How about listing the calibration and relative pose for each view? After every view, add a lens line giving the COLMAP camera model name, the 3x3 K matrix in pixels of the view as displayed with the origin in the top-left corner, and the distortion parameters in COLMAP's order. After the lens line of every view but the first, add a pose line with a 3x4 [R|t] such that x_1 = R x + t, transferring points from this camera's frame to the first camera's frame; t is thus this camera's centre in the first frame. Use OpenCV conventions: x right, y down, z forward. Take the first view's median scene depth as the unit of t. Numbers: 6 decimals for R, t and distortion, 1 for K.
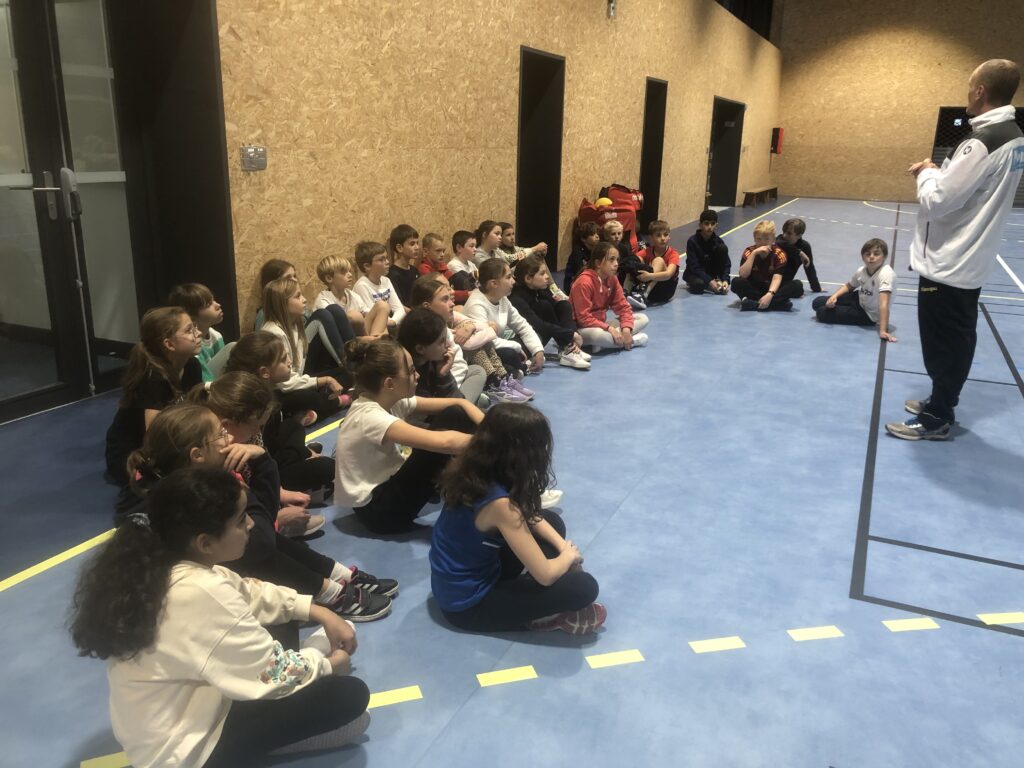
lens RADIAL K [[849.9, 0, 512.0], [0, 849.9, 384.7], [0, 0, 1]] dist [0.000191, 0.008932]
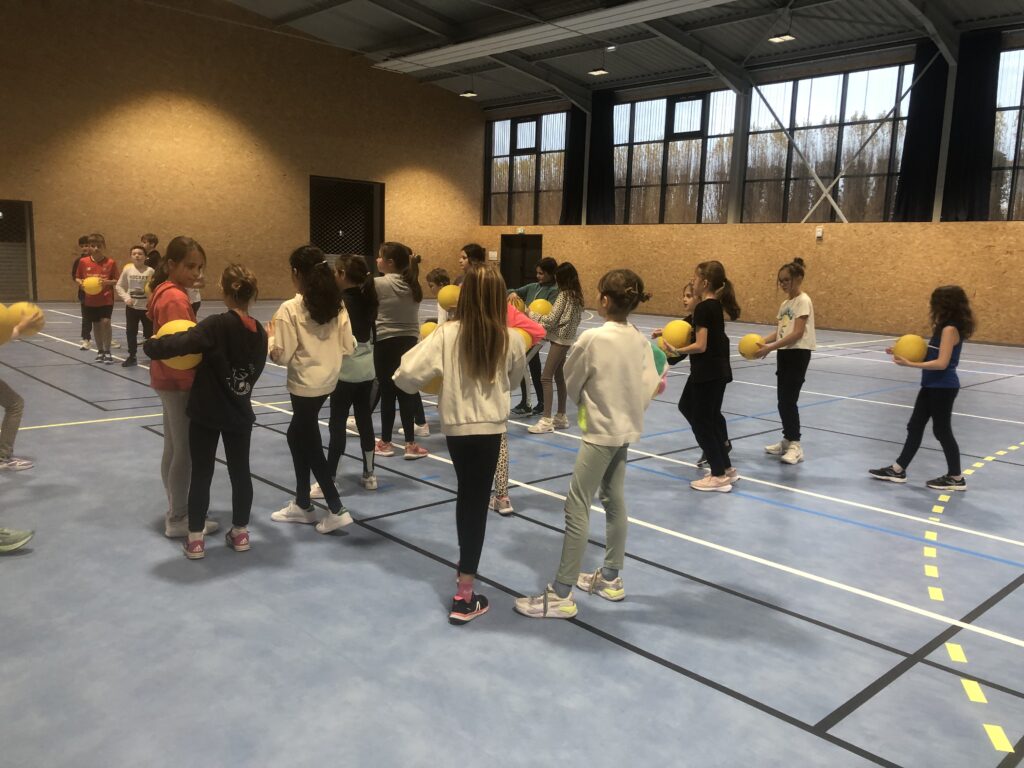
lens RADIAL K [[849.9, 0, 510.2], [0, 849.9, 384.7], [0, 0, 1]] dist [0.000191, 0.008932]
pose [[0.395987, -0.150318, 0.905869, -0.316509], [0.241937, 0.968732, 0.054990, -0.207152], [-0.885811, 0.197388, 0.419973, 0.632237]]
